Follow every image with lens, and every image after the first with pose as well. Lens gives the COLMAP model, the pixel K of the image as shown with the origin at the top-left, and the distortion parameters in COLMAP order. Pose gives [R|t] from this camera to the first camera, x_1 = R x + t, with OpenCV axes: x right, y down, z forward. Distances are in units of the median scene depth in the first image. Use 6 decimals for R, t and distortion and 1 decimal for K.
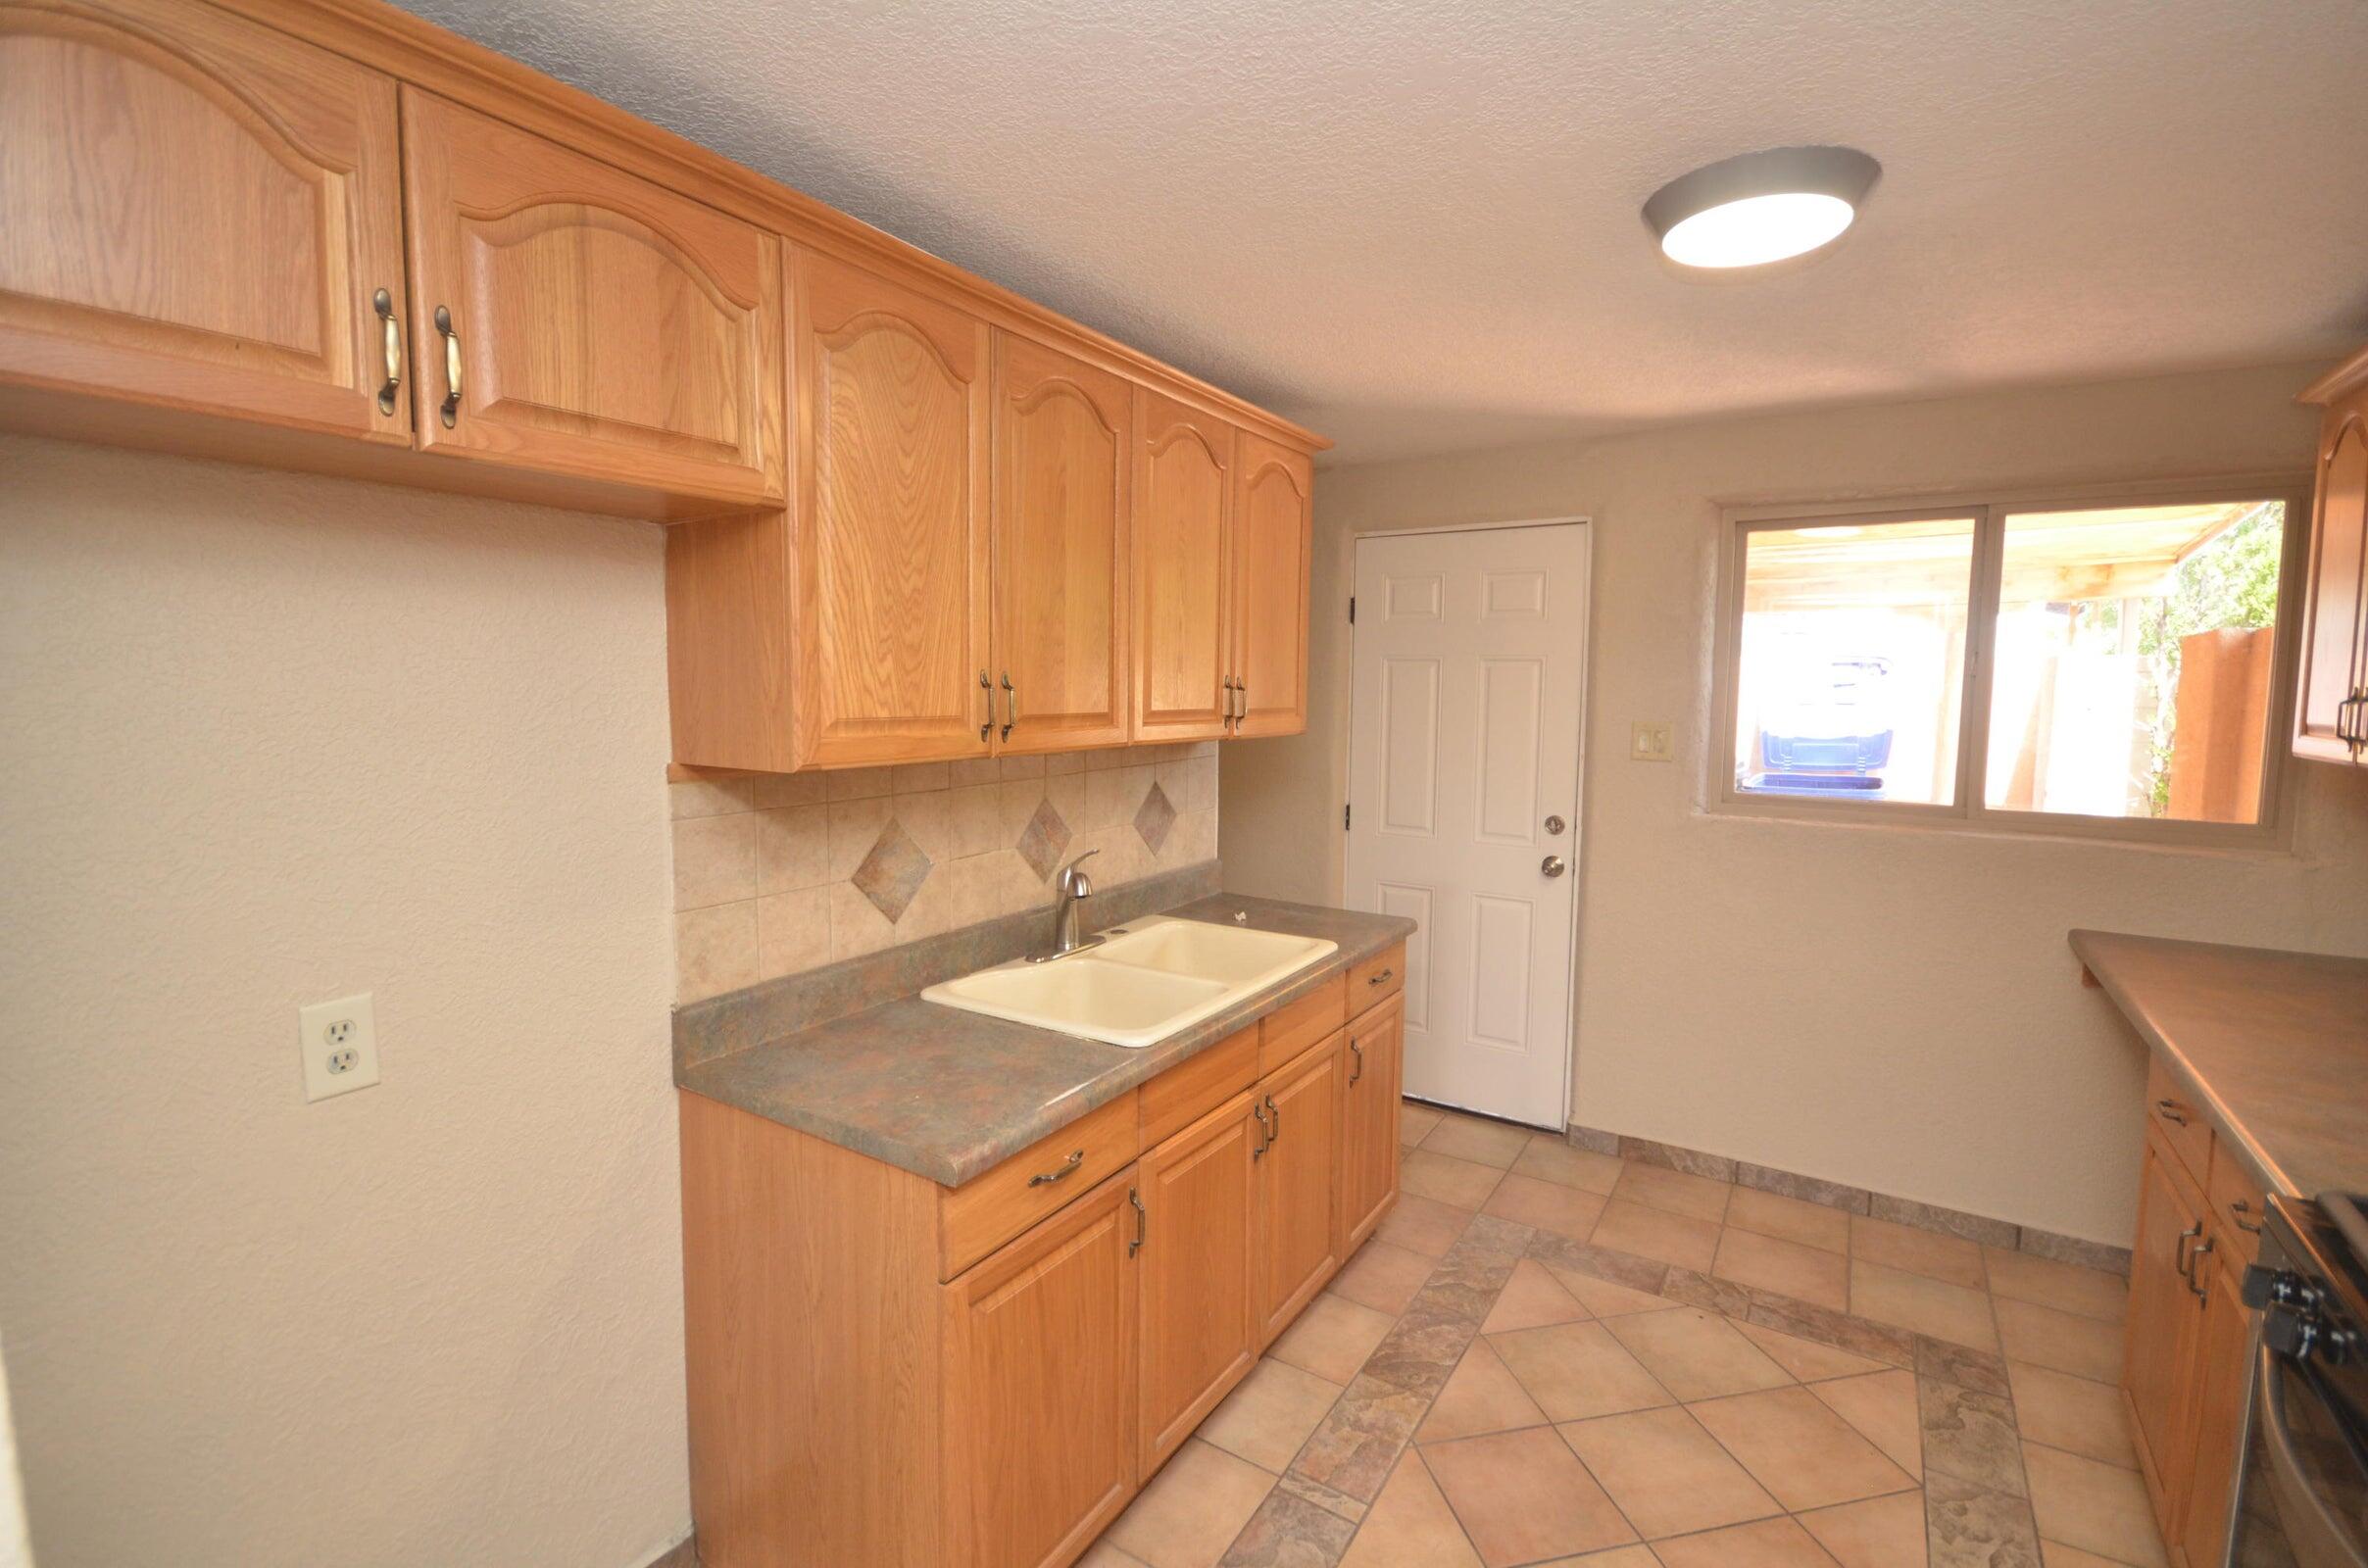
lens RADIAL K [[1052.1, 0, 1184.6], [0, 1052.1, 777.1], [0, 0, 1]] dist [-0.001912, -0.003443]
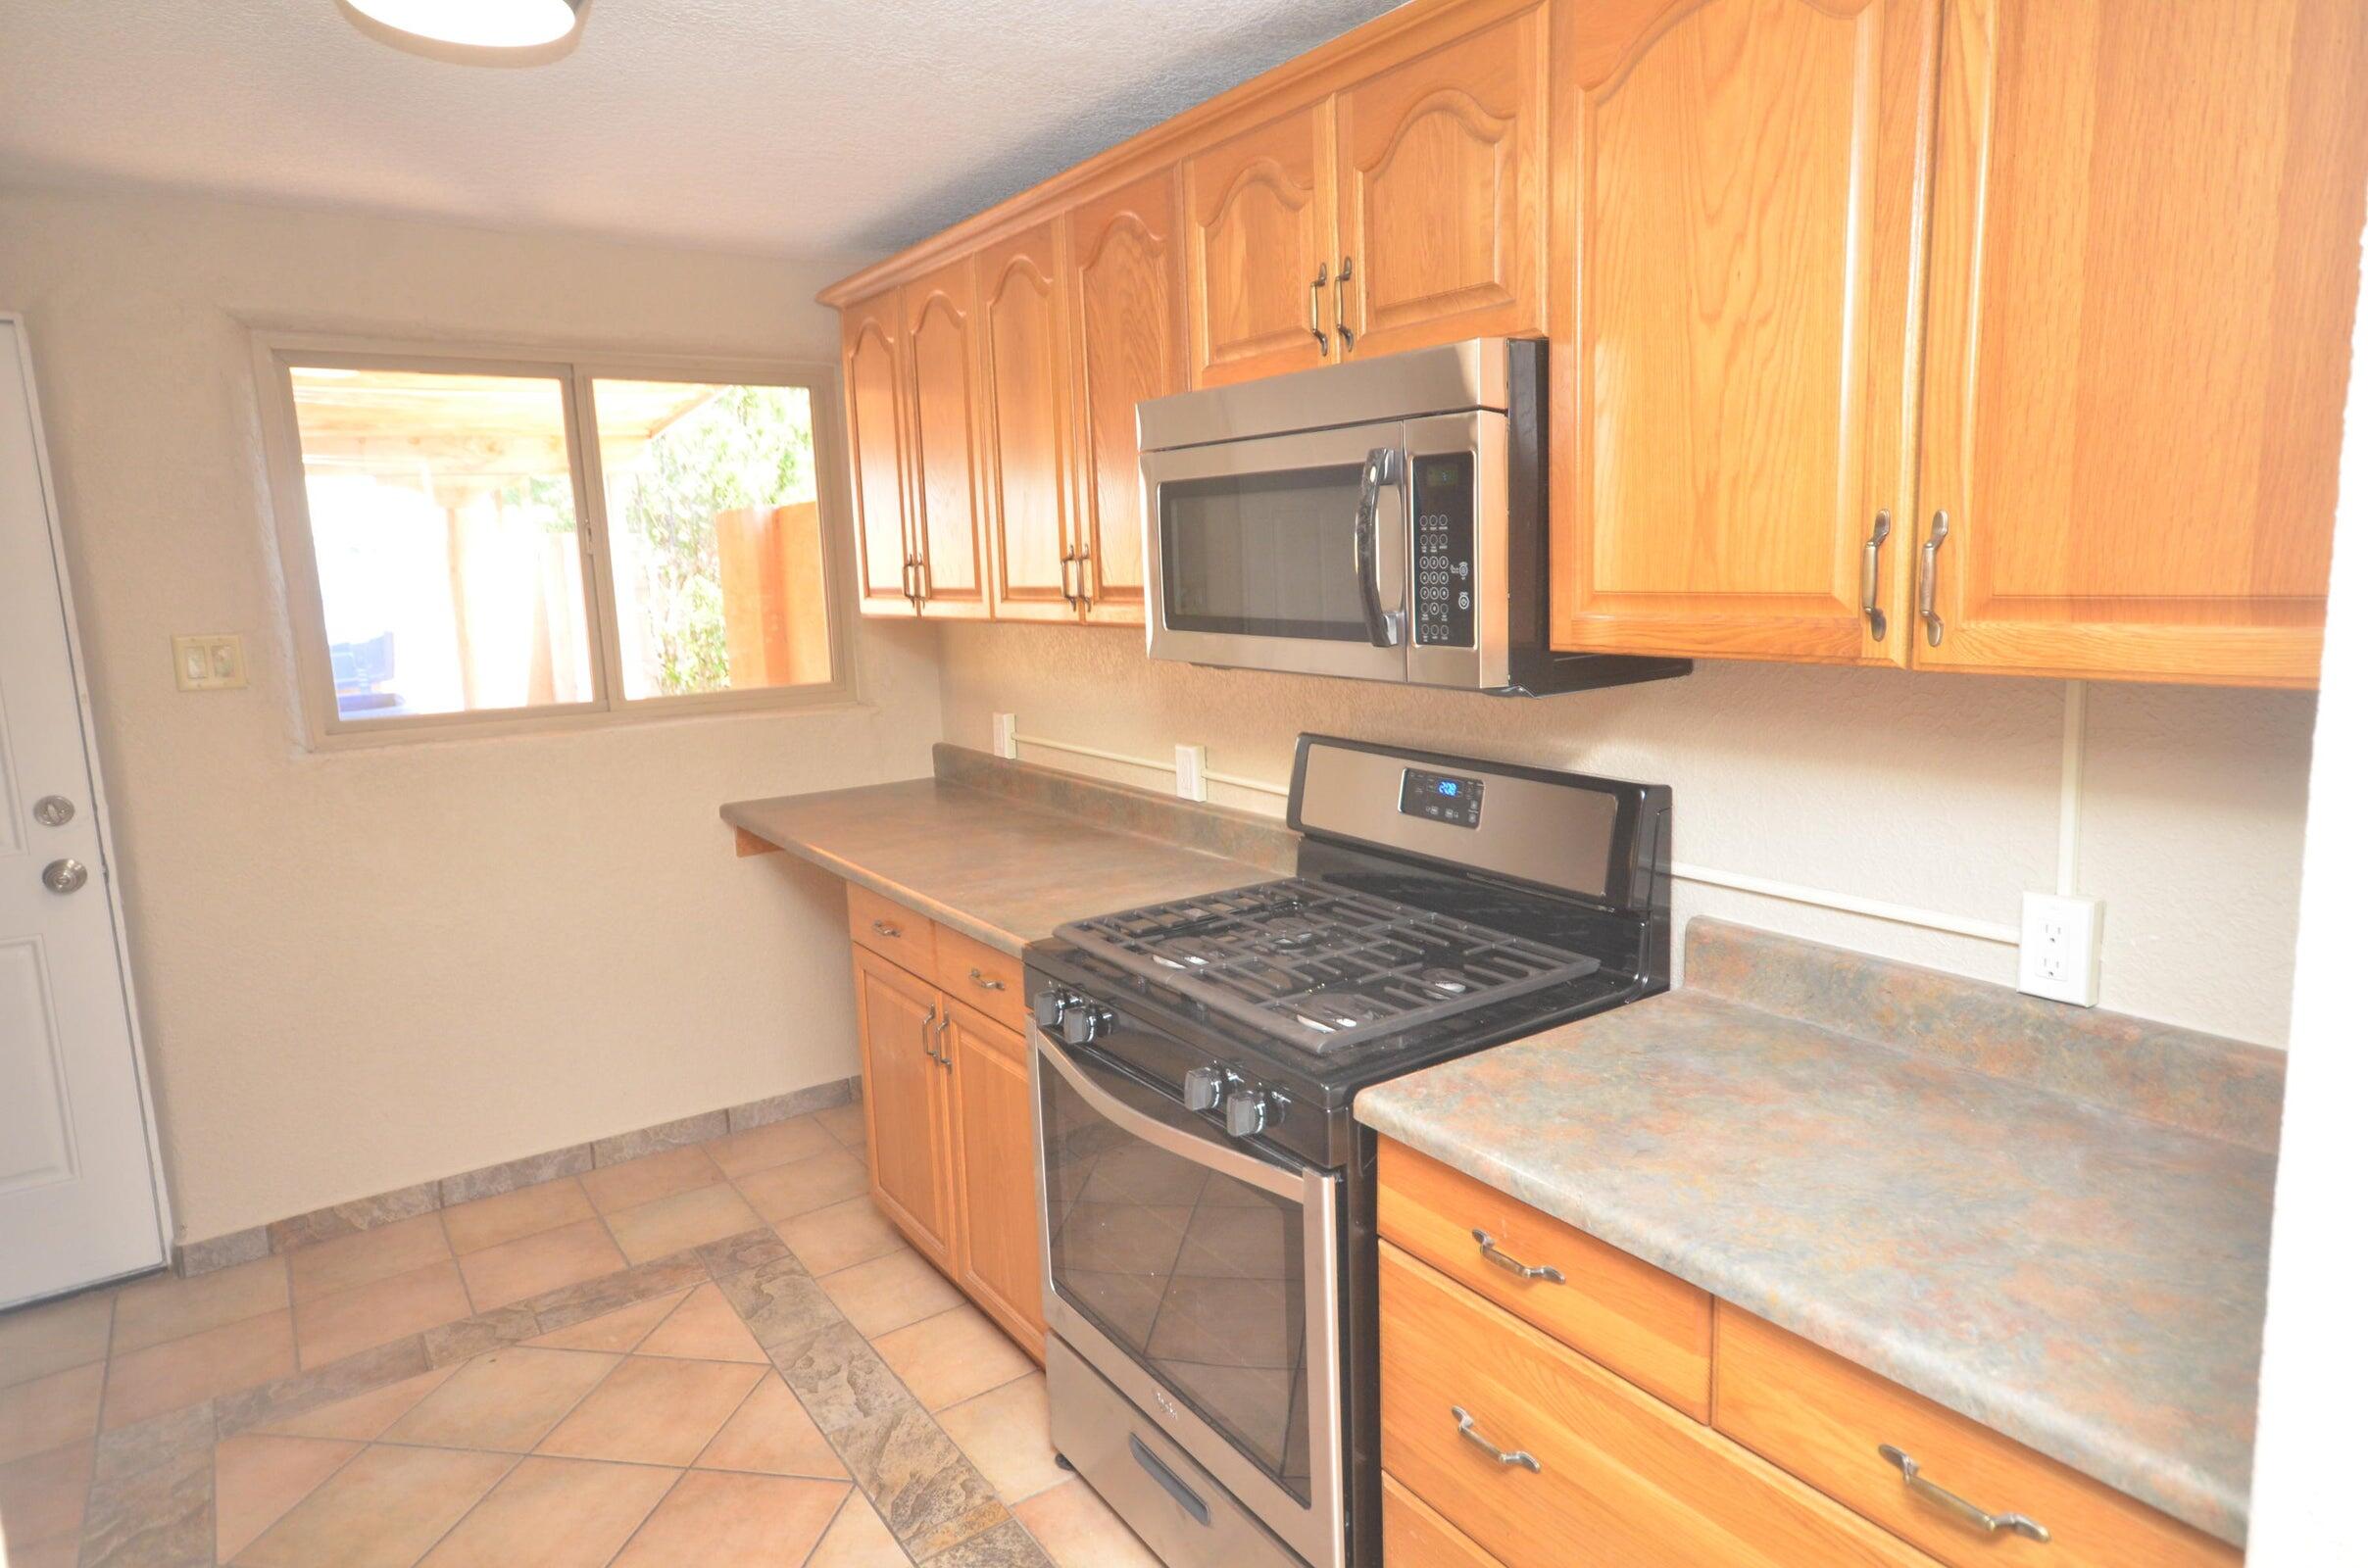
lens RADIAL K [[1399.6, 0, 1183.0], [0, 1399.6, 793.6], [0, 0, 1]] dist [0.033918, 0.005840]
pose [[0.390986, -0.181616, 0.902300, -0.204123], [0.124213, 0.981782, 0.143790, -0.006115], [-0.911976, 0.055857, 0.406422, 0.045159]]
